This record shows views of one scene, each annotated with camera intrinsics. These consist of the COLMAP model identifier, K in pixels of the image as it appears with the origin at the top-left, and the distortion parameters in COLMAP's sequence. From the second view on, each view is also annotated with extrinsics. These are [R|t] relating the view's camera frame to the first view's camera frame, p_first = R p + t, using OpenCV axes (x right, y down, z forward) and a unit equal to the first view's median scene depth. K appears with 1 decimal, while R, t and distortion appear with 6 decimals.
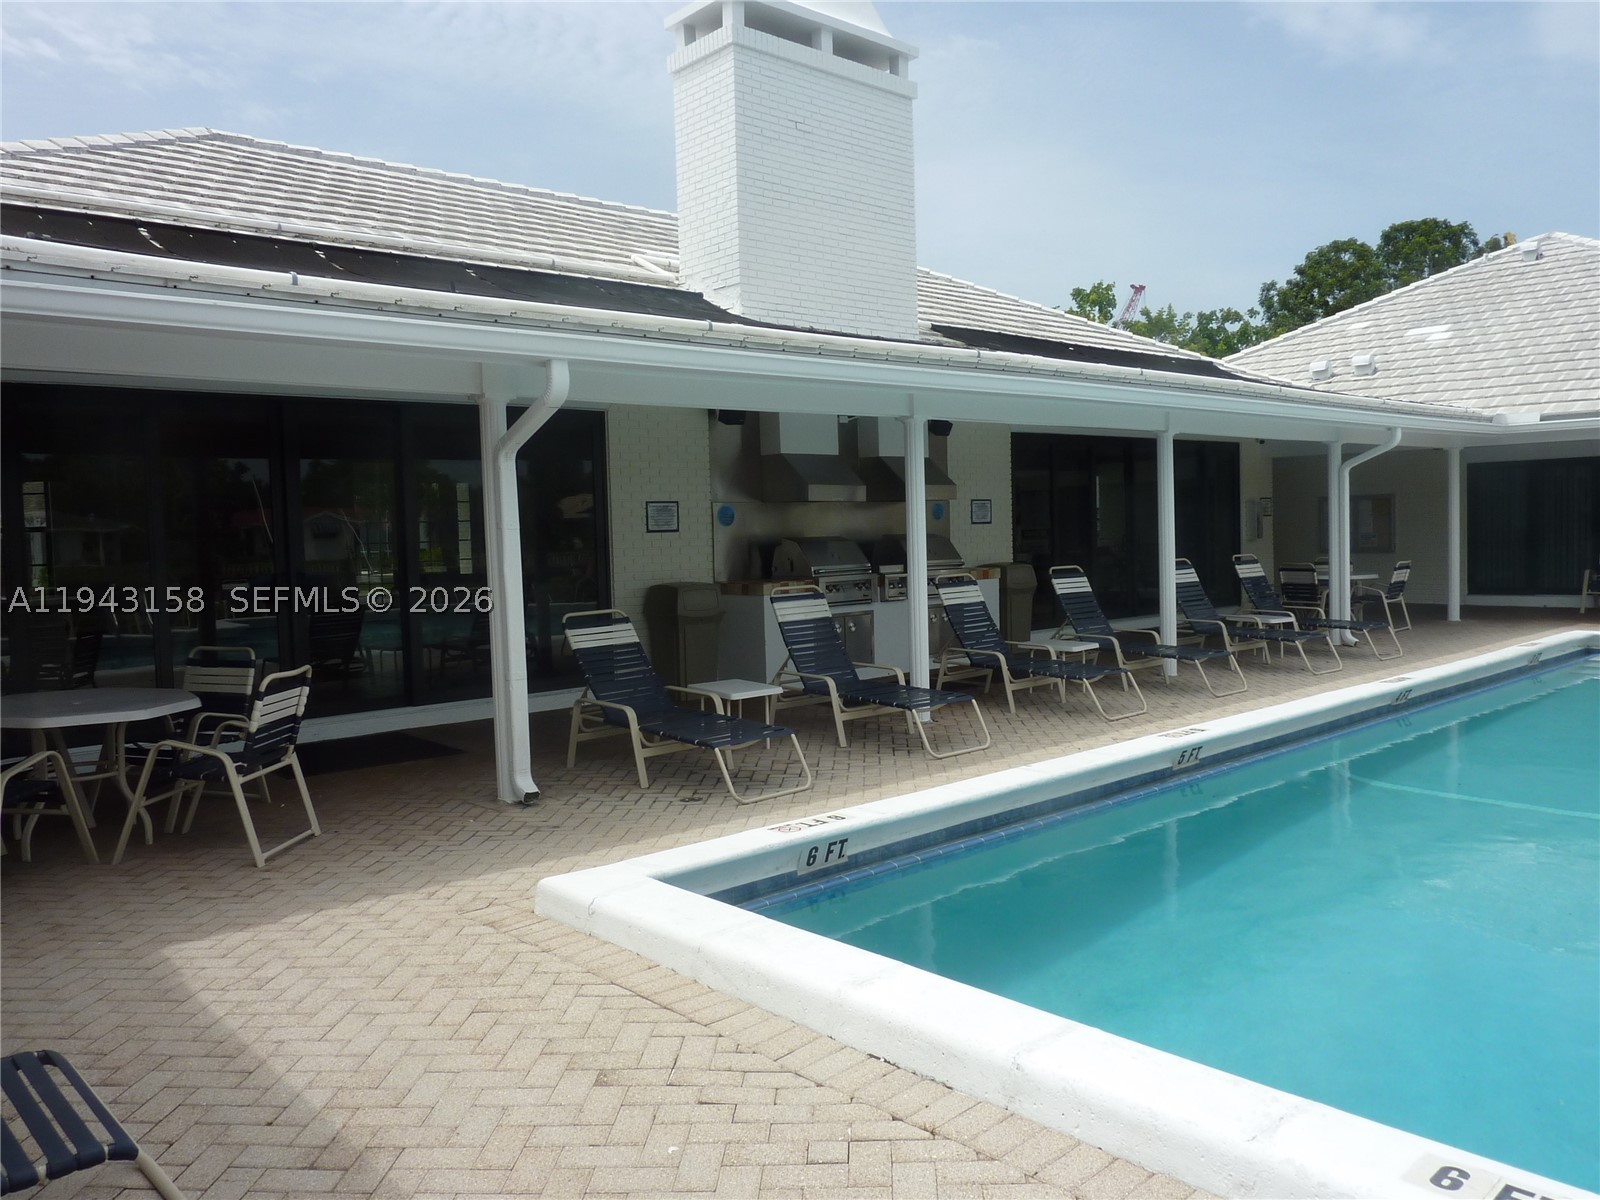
lens RADIAL K [[1217.1, 0, 800.0], [0, 1217.1, 600.0], [0, 0, 1]] dist [-0.028086, -0.003354]
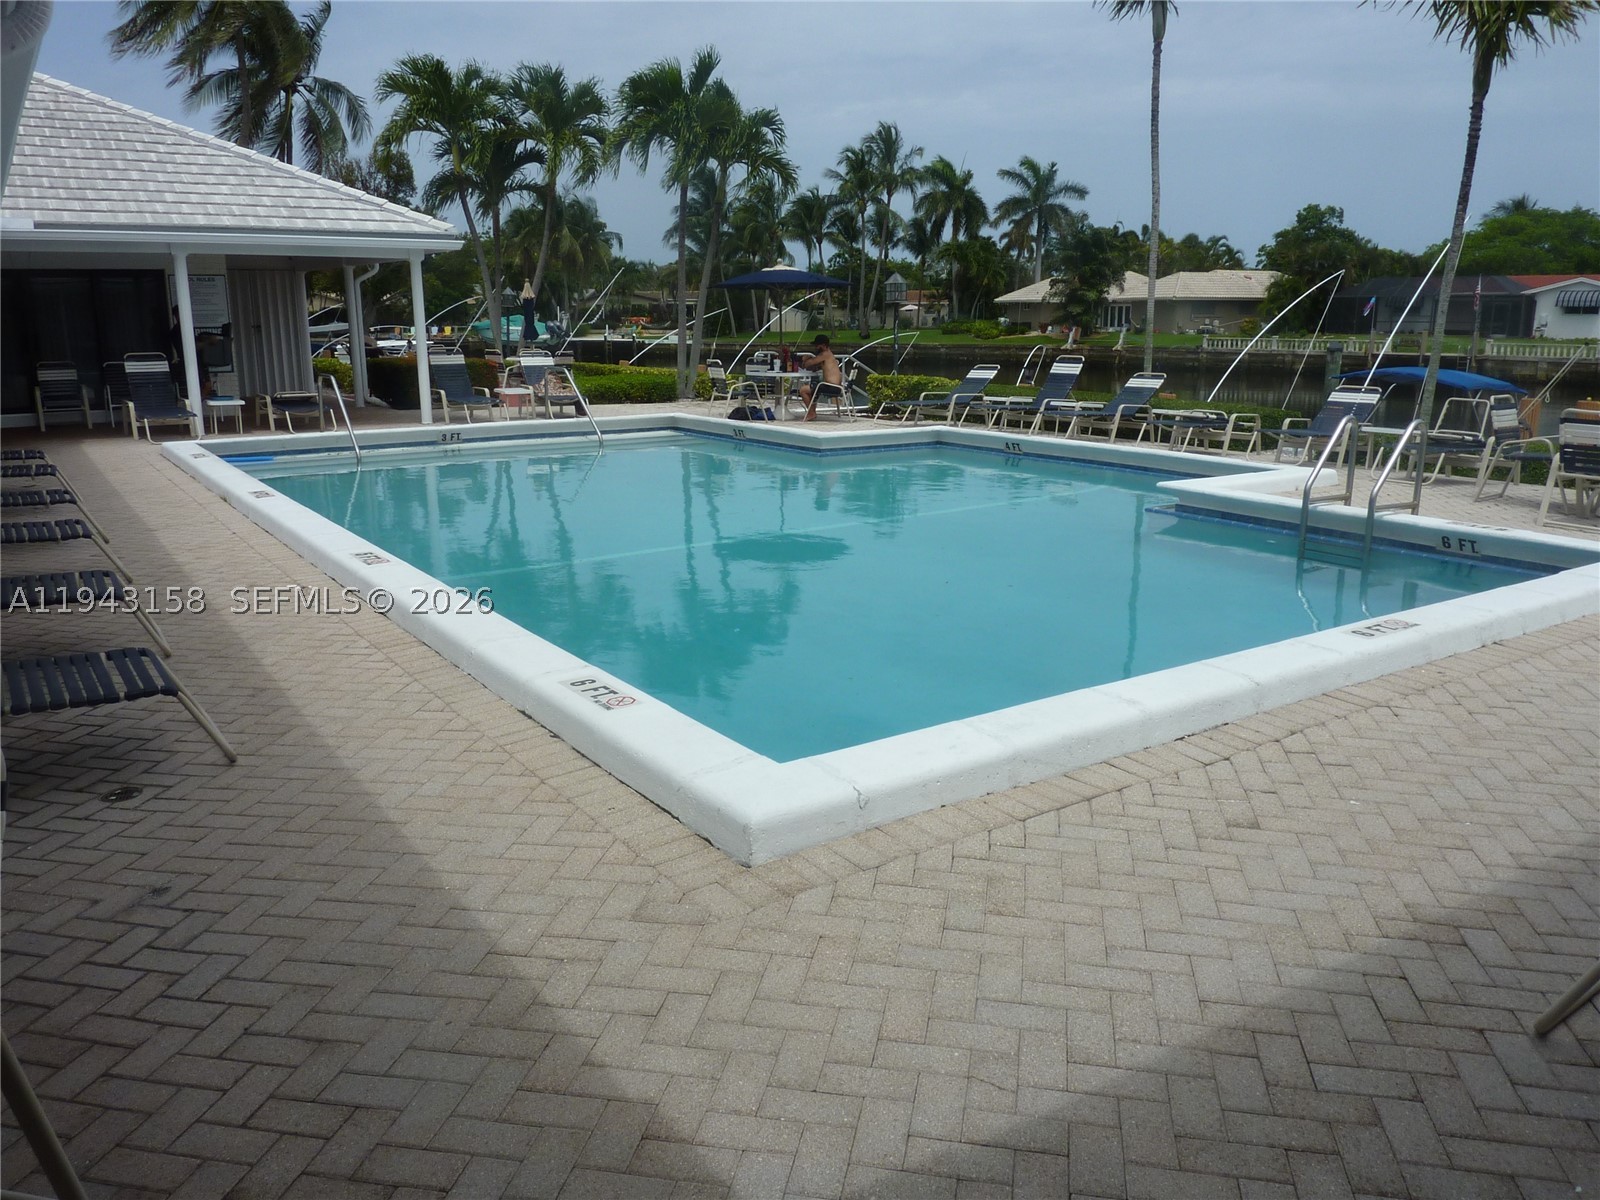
lens RADIAL K [[1217.1, 0, 800.0], [0, 1217.1, 600.0], [0, 0, 1]] dist [-0.028086, -0.003354]
pose [[0.135254, -0.201286, 0.970150, -0.316148], [0.058201, 0.979070, 0.195023, -0.012475], [-0.989100, 0.030086, 0.144138, 0.310735]]
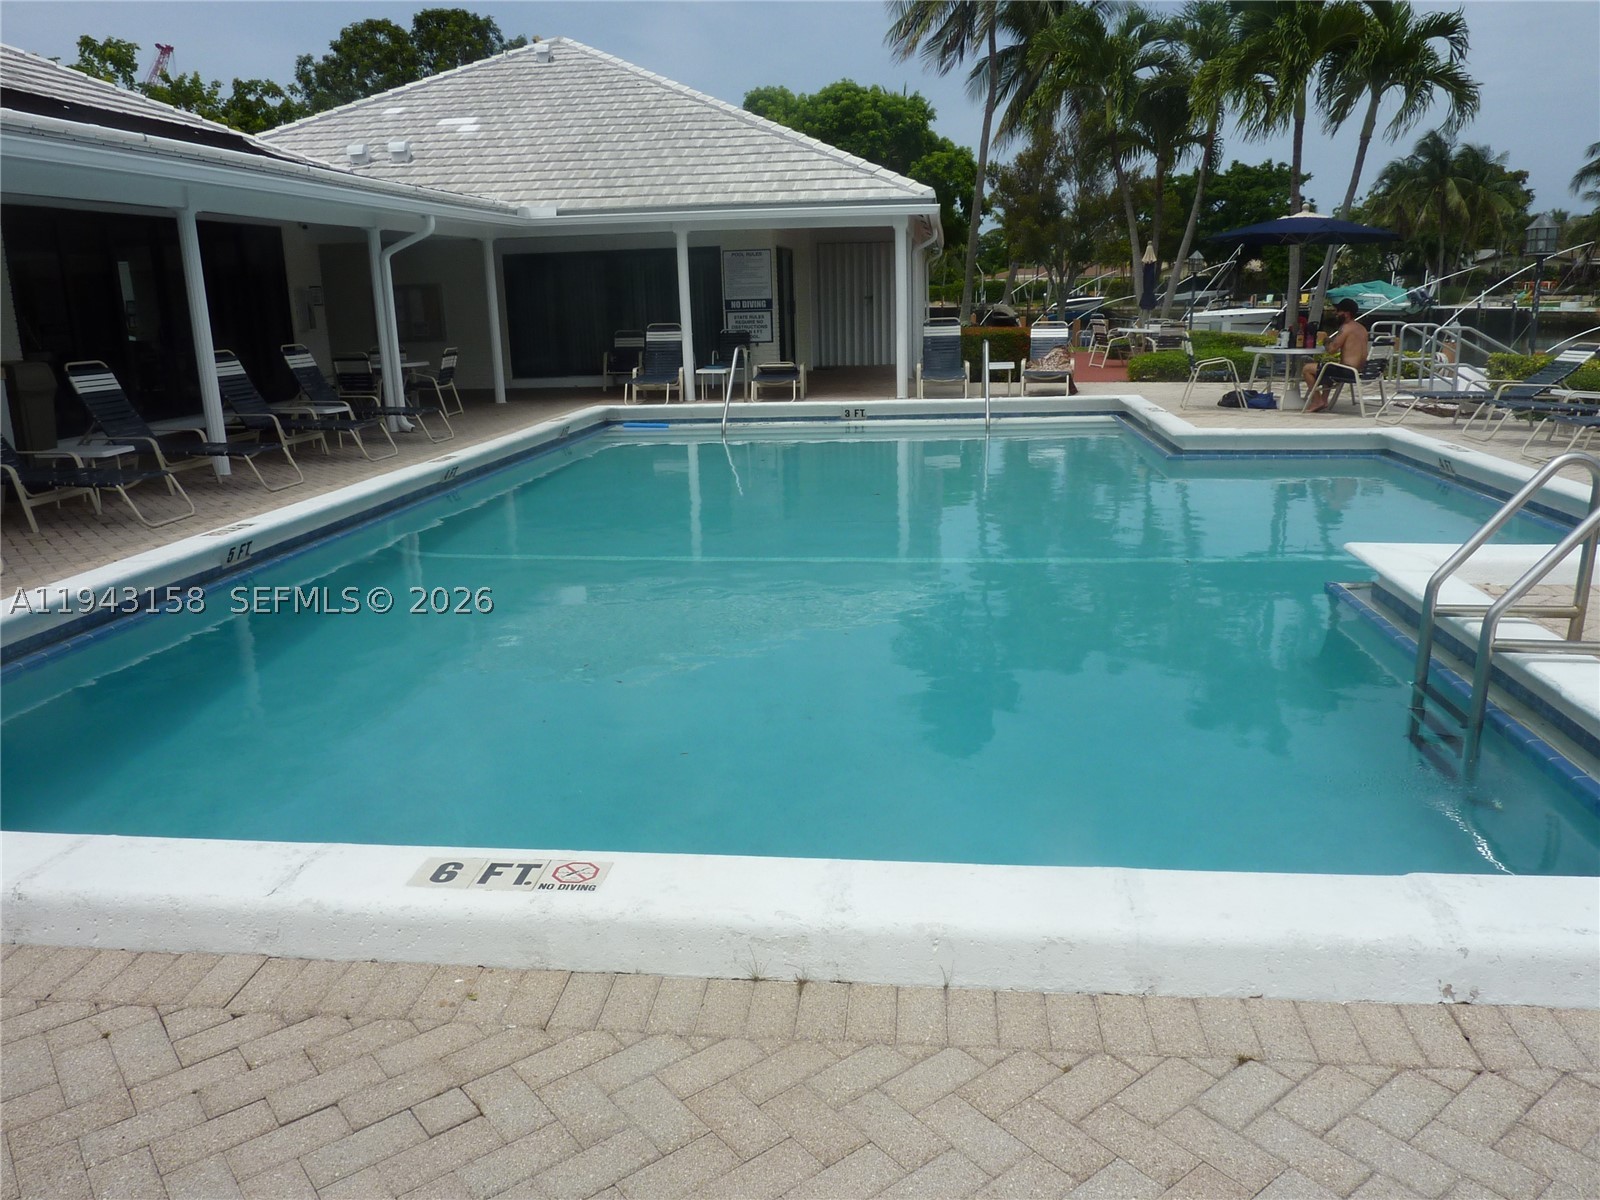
lens RADIAL K [[1217.1, 0, 800.0], [0, 1217.1, 600.0], [0, 0, 1]] dist [-0.028086, -0.003354]
pose [[0.749310, -0.153945, 0.644077, 0.015539], [0.045313, 0.982244, 0.182055, 0.005479], [-0.660667, -0.107230, 0.742981, -0.009566]]
